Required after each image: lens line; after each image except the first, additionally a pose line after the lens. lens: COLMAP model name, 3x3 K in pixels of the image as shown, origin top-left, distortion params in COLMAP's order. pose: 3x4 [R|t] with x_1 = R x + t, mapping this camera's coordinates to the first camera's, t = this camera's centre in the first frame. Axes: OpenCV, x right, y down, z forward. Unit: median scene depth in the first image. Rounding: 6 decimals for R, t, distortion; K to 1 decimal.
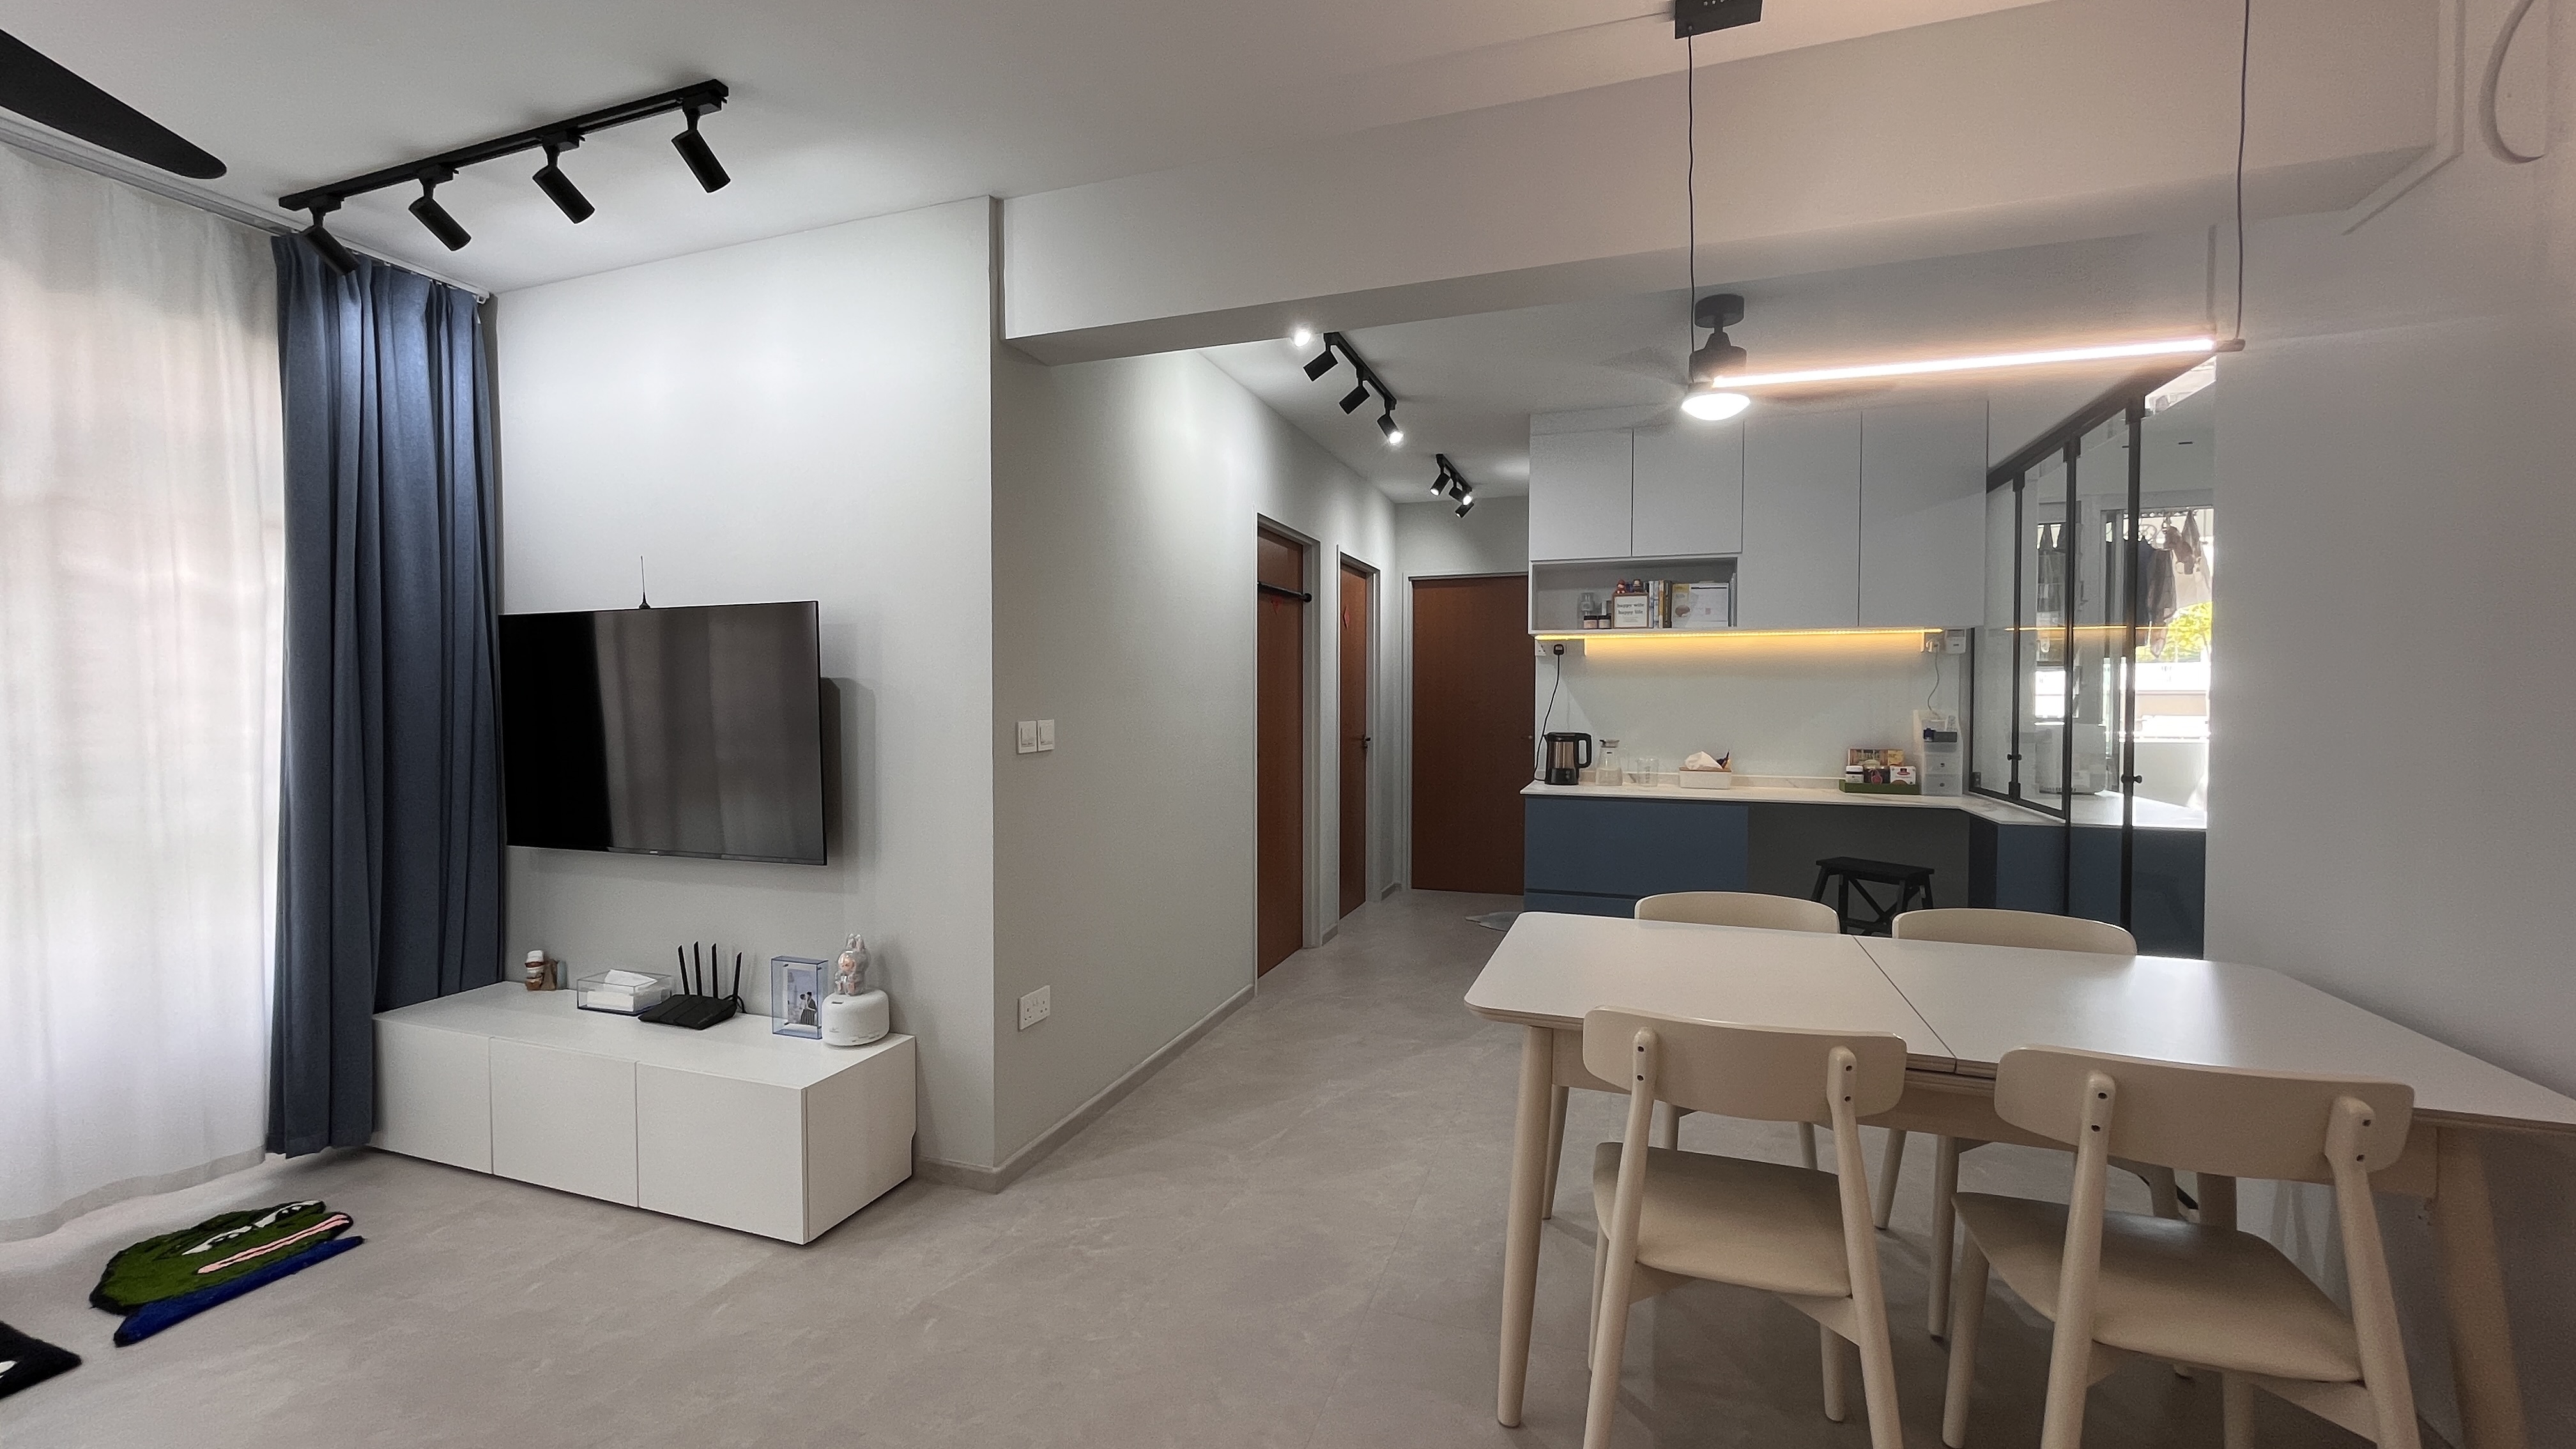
lens RADIAL K [[1034.1, 0, 1274.9], [0, 1034.1, 727.5], [0, 0, 1]] dist [-0.002202, -0.000079]
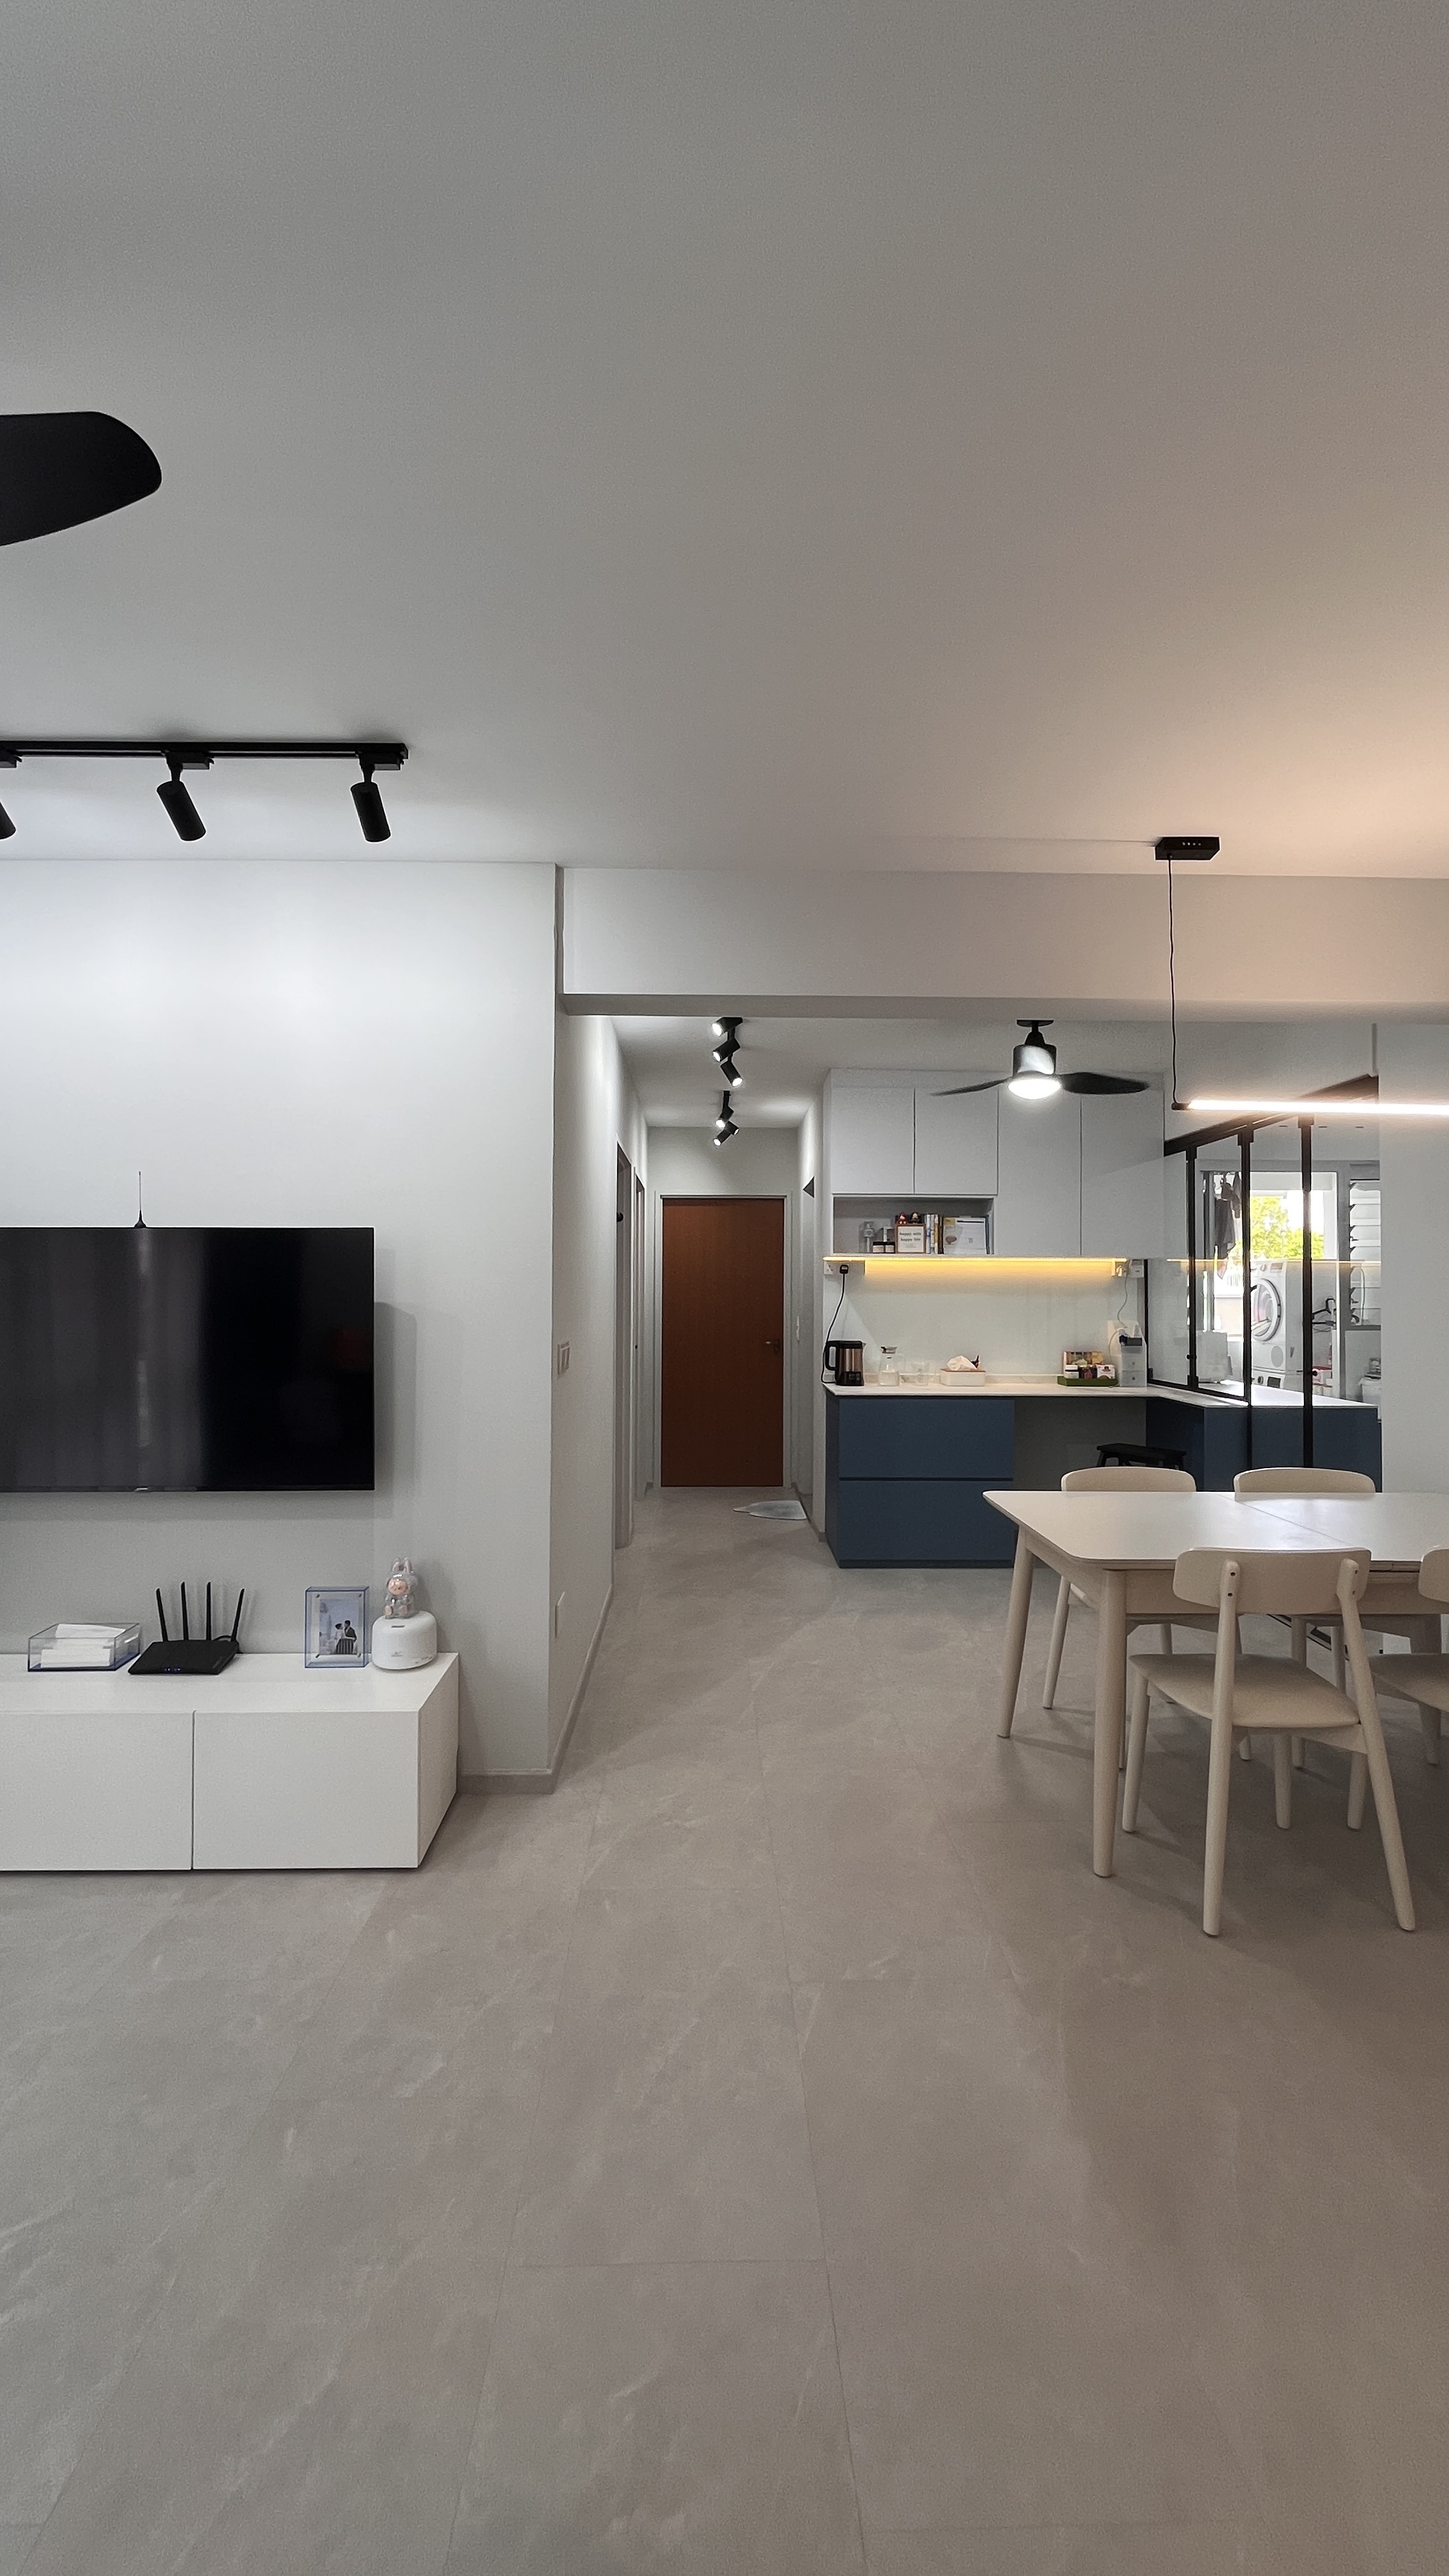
lens RADIAL K [[1034.1, 0, 724.5], [0, 1034.1, 1288.0], [0, 0, 1]] dist [-0.002202, -0.000079]
pose [[0.934946, 0.006262, 0.354734, -0.296053], [0.006972, 0.999327, -0.036015, -0.015104], [-0.354721, 0.036146, 0.934273, -0.039993]]
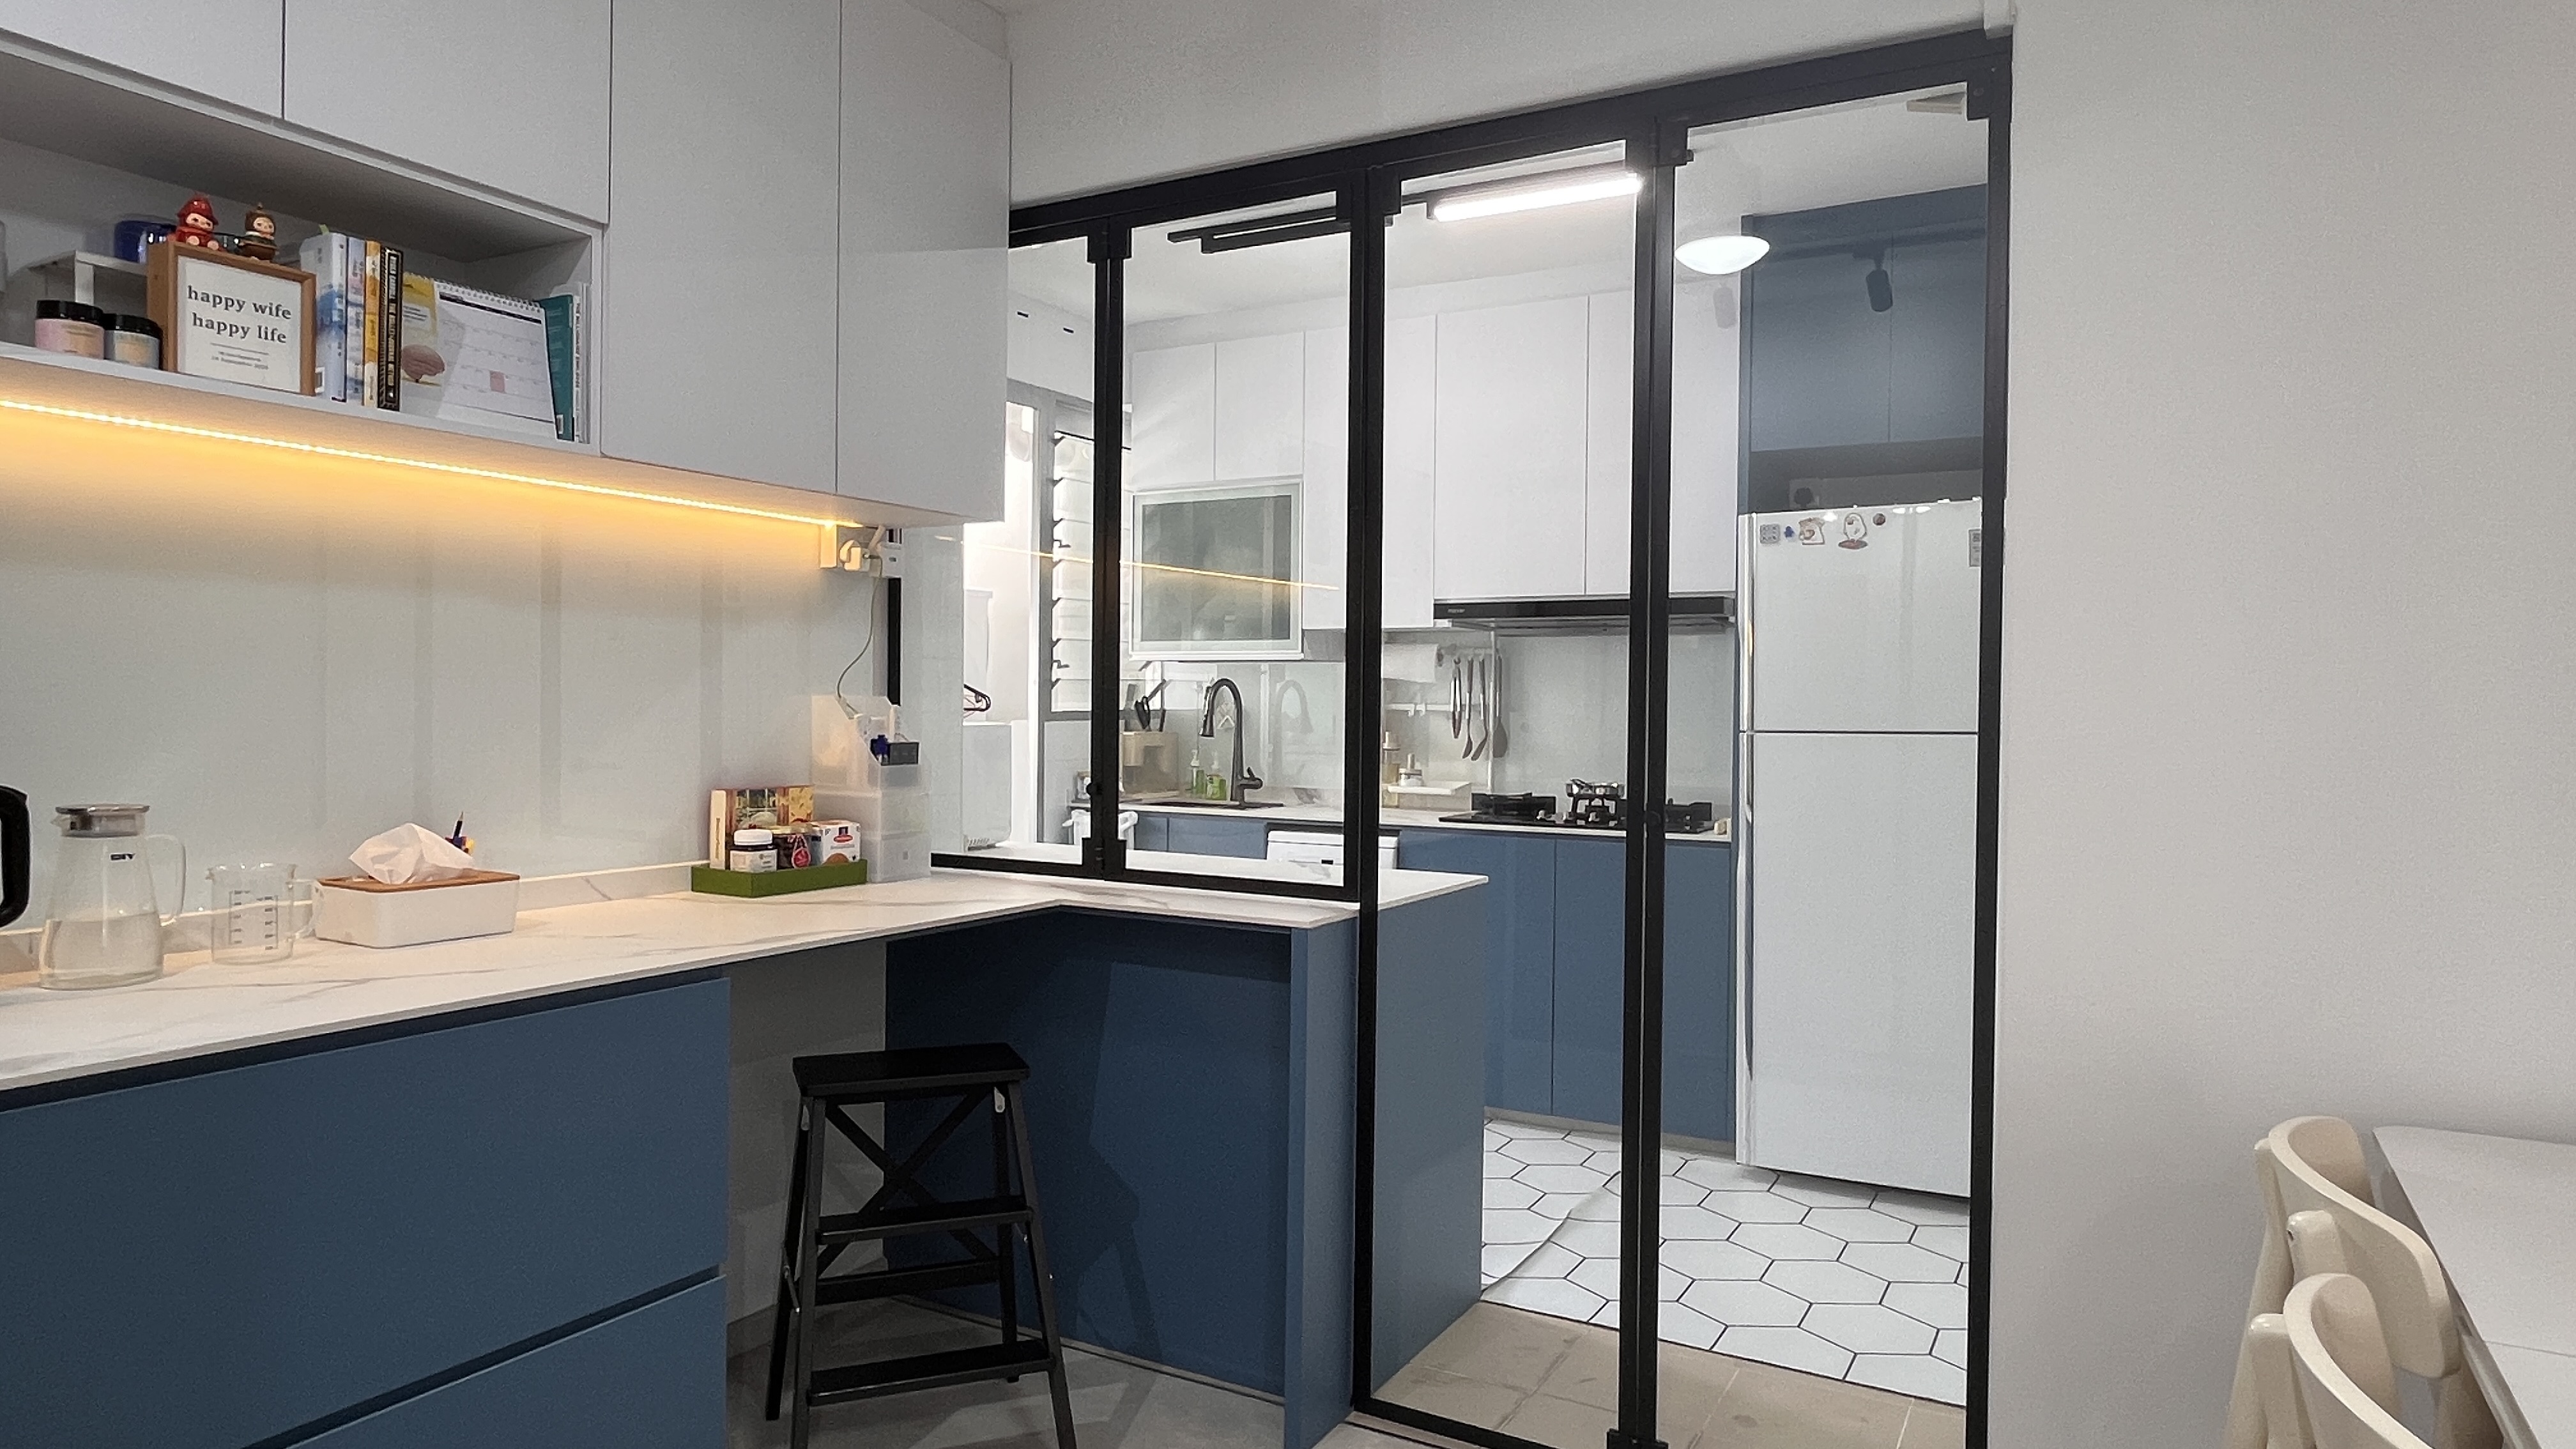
lens RADIAL K [[1511.2, 0, 1271.2], [0, 1511.2, 727.2], [0, 0, 1]] dist [-0.000569, -0.000759]
pose [[0.173263, -0.016630, 0.984735, 0.001280], [0.016475, 0.999766, 0.013985, -0.009419], [-0.984738, 0.013800, 0.173497, 0.706342]]
